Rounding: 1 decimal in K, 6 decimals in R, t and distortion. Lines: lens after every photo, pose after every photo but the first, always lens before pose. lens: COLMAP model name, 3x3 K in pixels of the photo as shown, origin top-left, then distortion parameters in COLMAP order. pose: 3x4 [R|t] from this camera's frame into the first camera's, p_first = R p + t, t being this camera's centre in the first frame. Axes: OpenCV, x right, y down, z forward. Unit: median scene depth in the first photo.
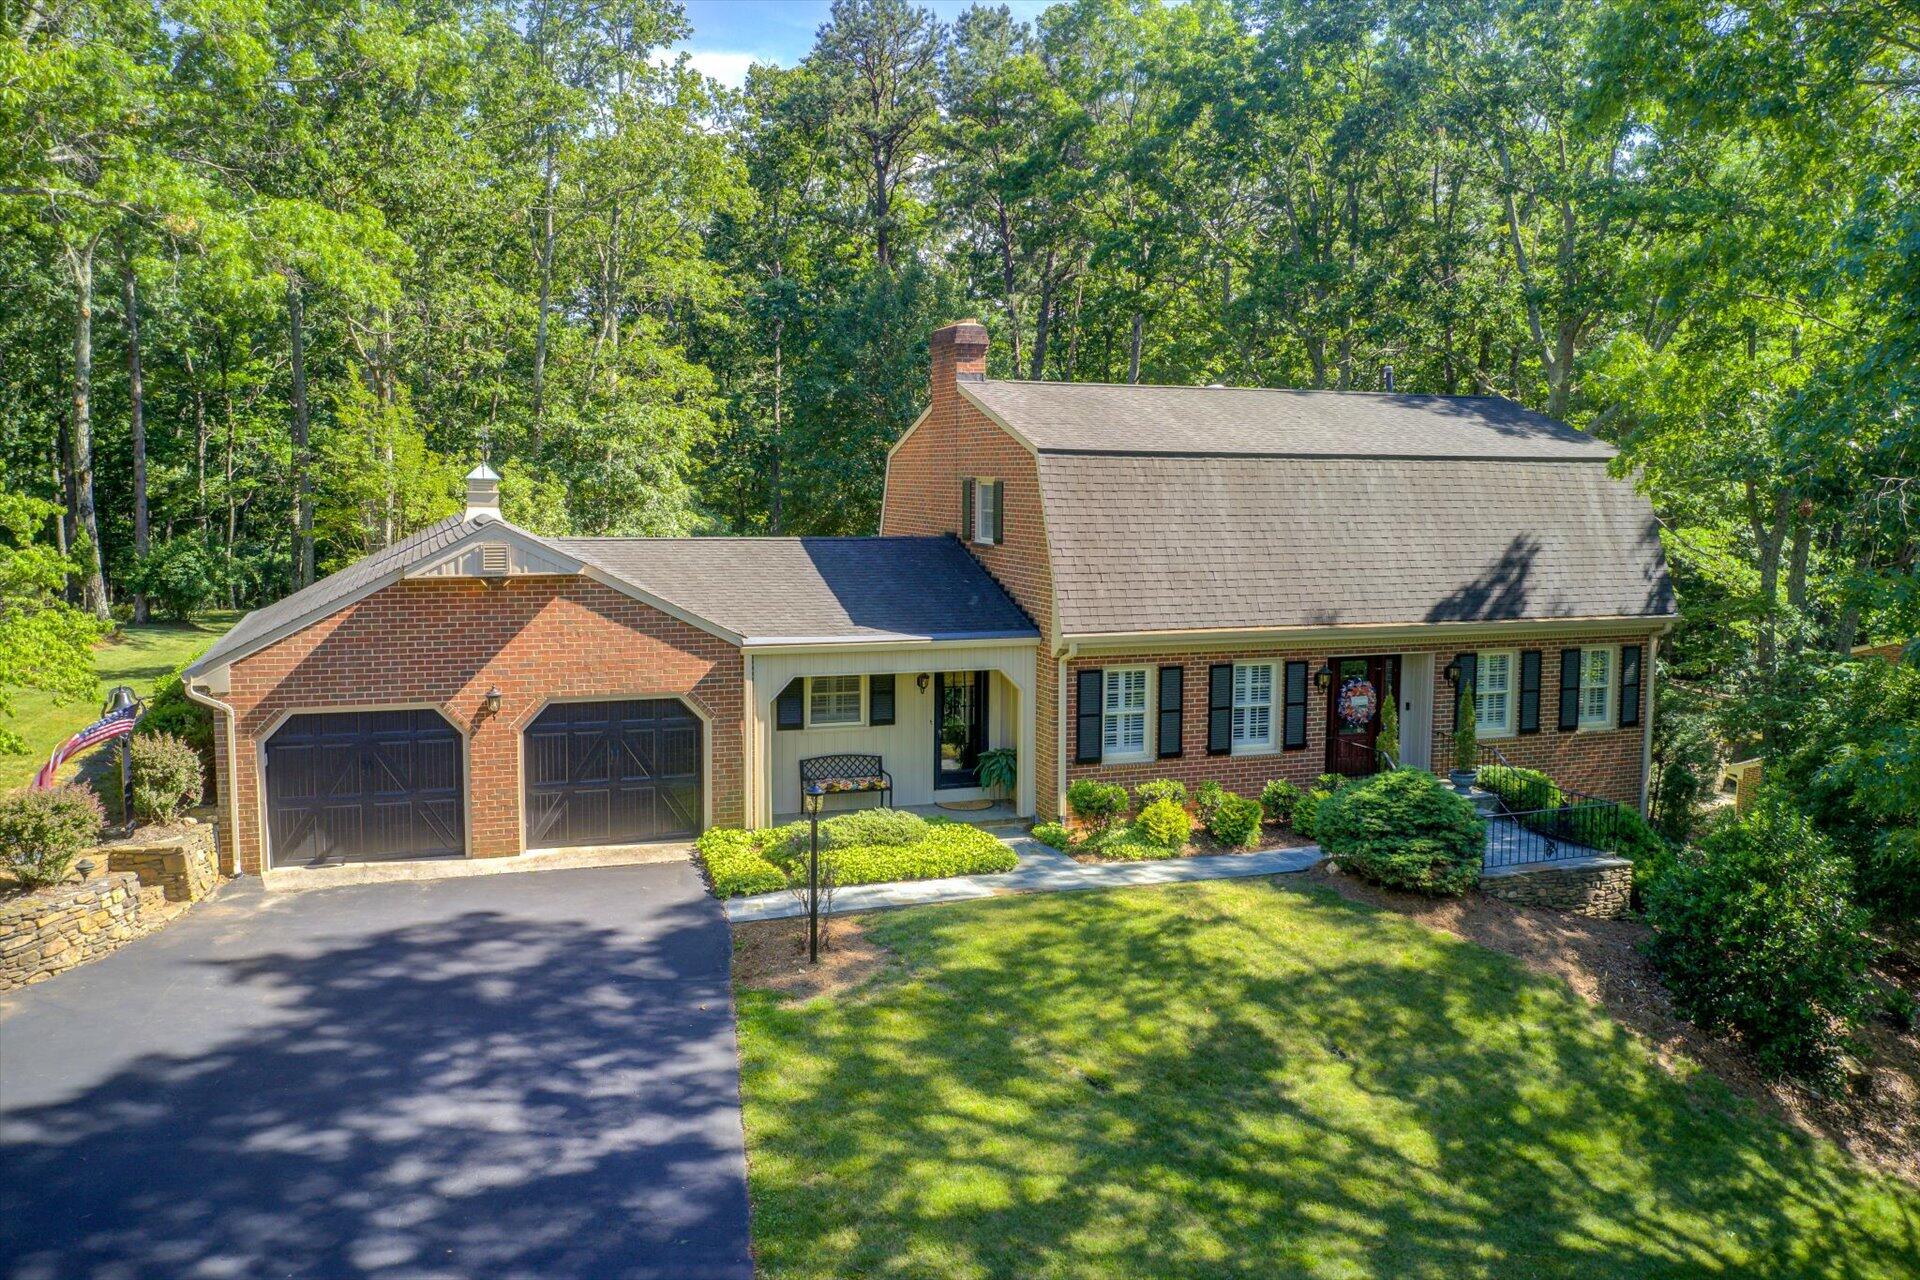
lens RADIAL K [[1481.8, 0, 960.5], [0, 1481.8, 634.6], [0, 0, 1]] dist [-0.048373, 0.002419]
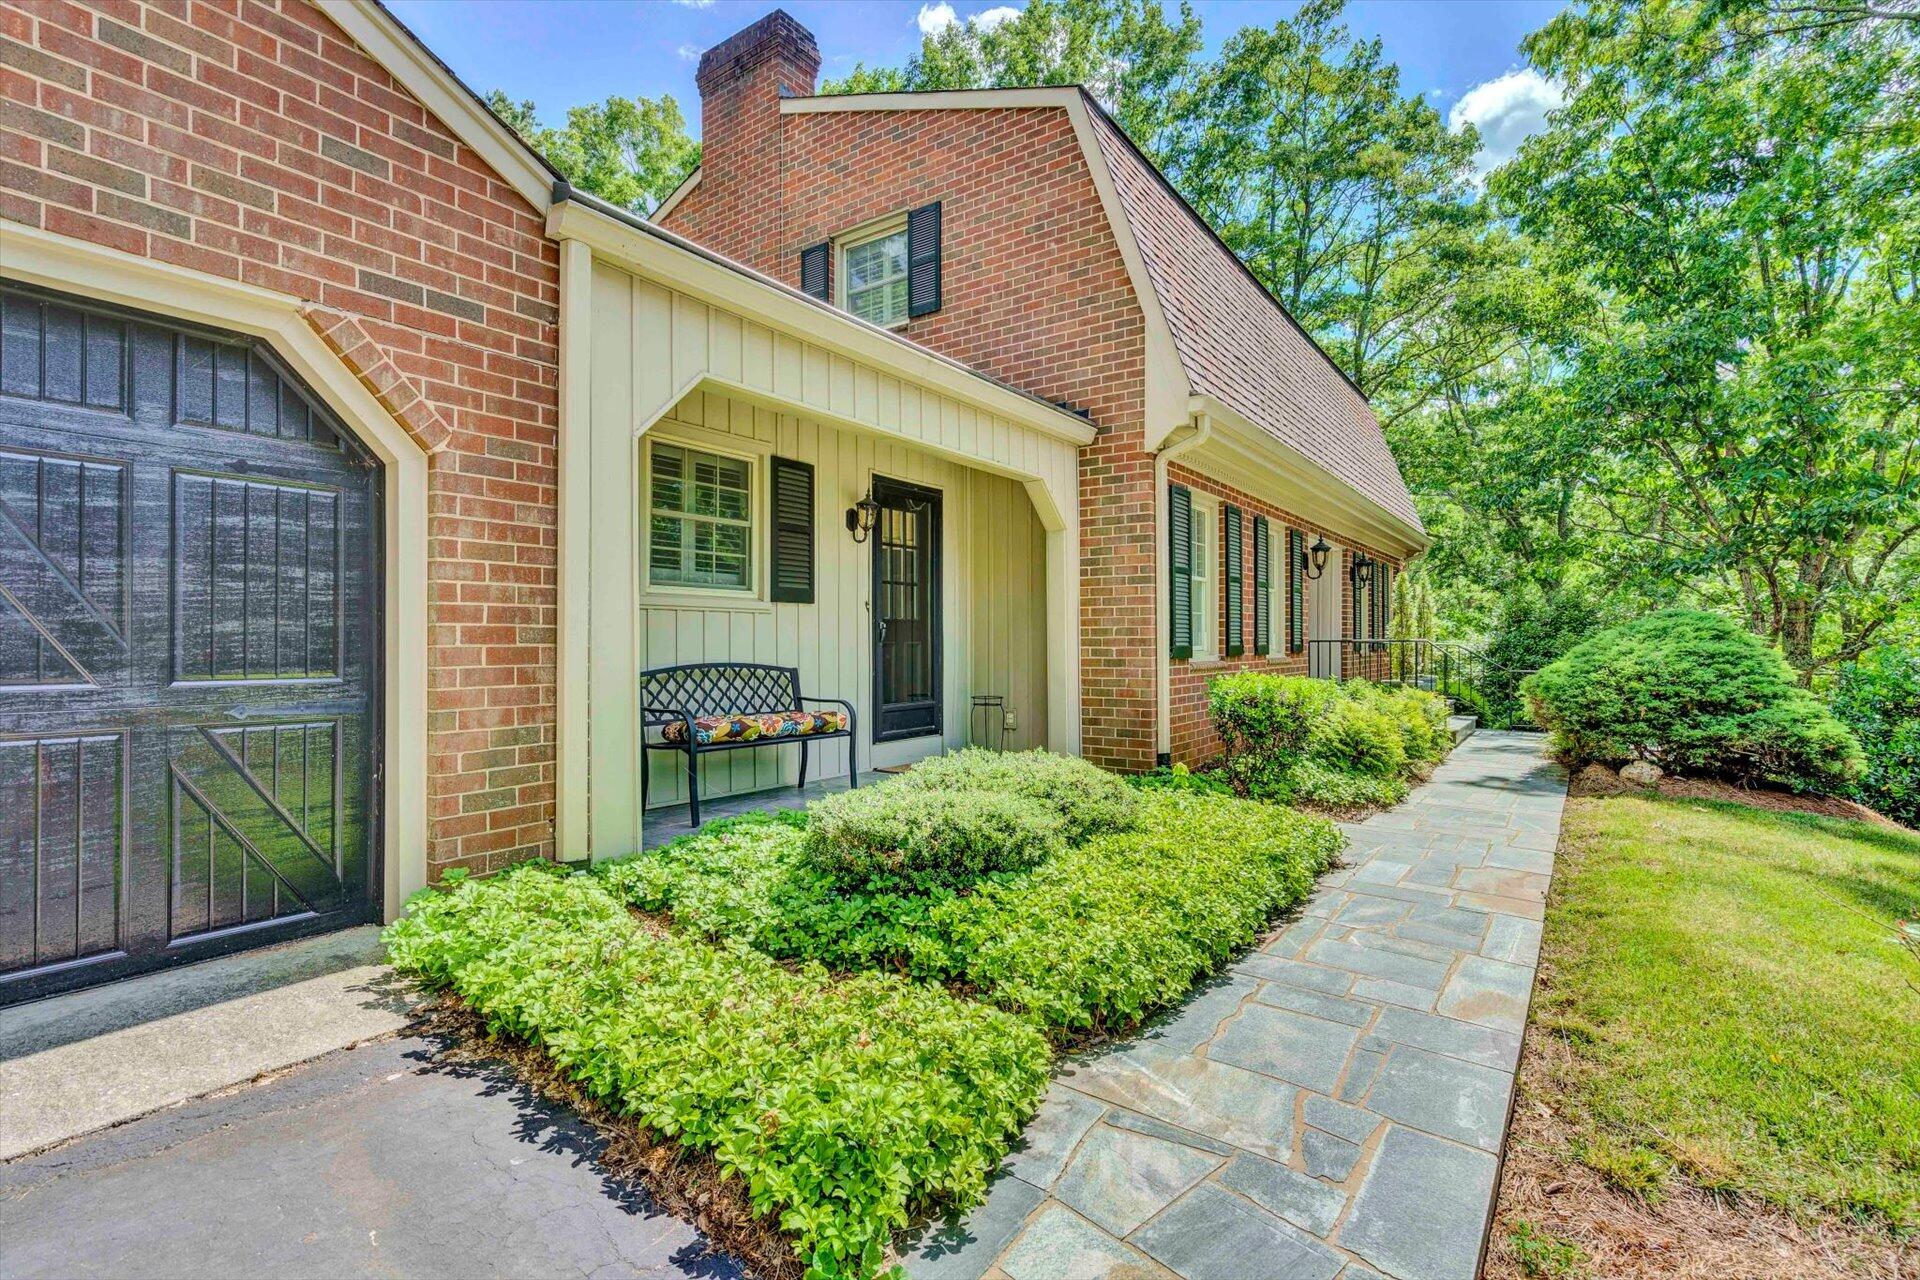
lens RADIAL K [[857.9, 0, 960.0], [0, 857.9, 640.0], [0, 0, 1]] dist [0.000541, 0.000075]
pose [[0.820387, -0.007128, 0.571764, -0.190162], [0.067108, 0.994212, -0.083894, 0.115485], [-0.567857, 0.107196, 0.816117, 0.881485]]
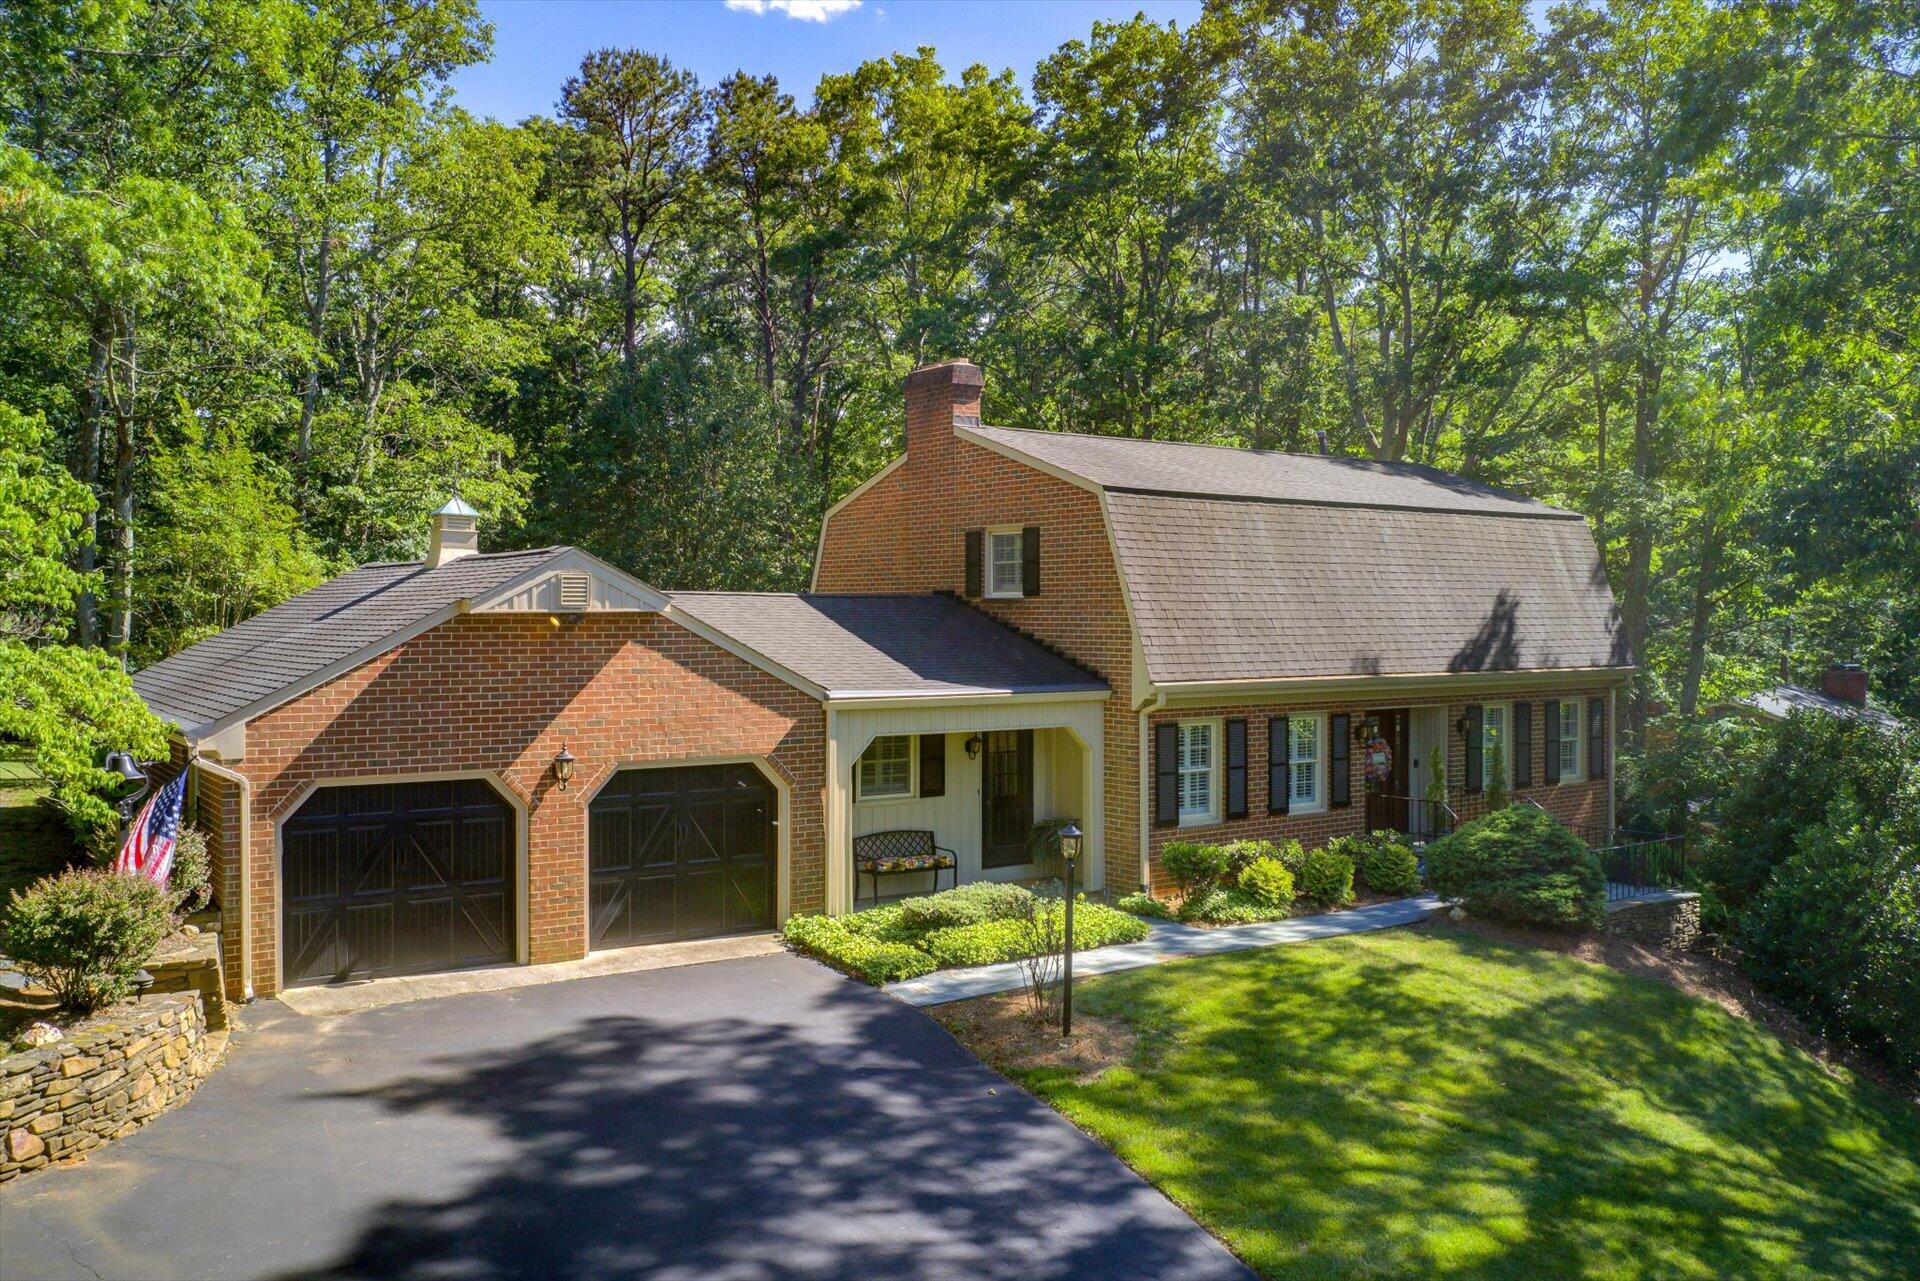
lens RADIAL K [[1574.5, 0, 953.4], [0, 1574.5, 640.8], [0, 0, 1]] dist [-0.056916, -0.001930]
pose [[0.962129, -0.010780, 0.272380, -0.345422], [0.035245, 0.995750, -0.085090, 0.057506], [-0.270306, 0.091467, 0.958420, 0.102755]]
